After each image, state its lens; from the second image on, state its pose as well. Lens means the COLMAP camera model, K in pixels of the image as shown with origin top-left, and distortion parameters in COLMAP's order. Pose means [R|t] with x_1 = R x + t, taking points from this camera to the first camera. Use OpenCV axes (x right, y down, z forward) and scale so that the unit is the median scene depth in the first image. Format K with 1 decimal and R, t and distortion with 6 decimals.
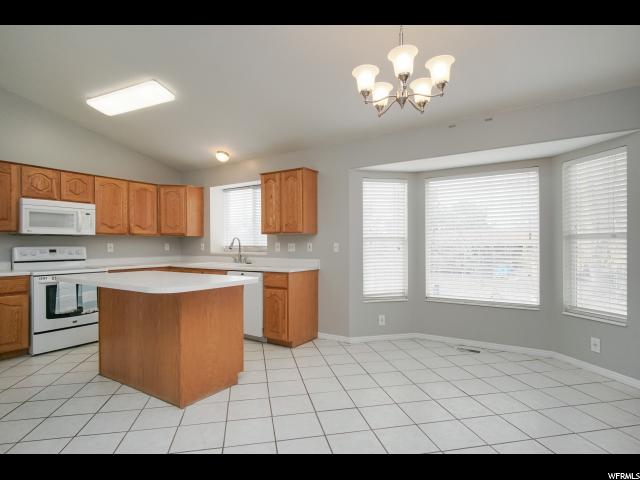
lens RADIAL K [[366.7, 0, 322.3], [0, 366.7, 241.2], [0, 0, 1]] dist [0.043489, 0.001590]
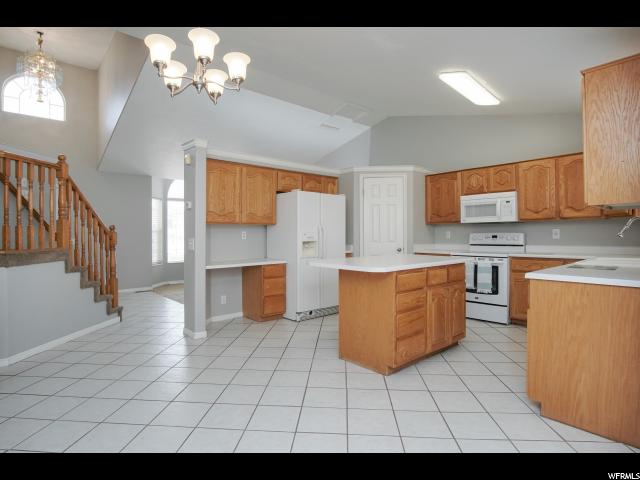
lens RADIAL K [[366.7, 0, 318.8], [0, 366.7, 239.7], [0, 0, 1]] dist [0.043489, 0.001590]
pose [[-0.273025, 0.020238, -0.961794, 0.519107], [0.020171, 0.999679, 0.015309, 0.007114], [0.961795, -0.015221, -0.273346, 0.767644]]
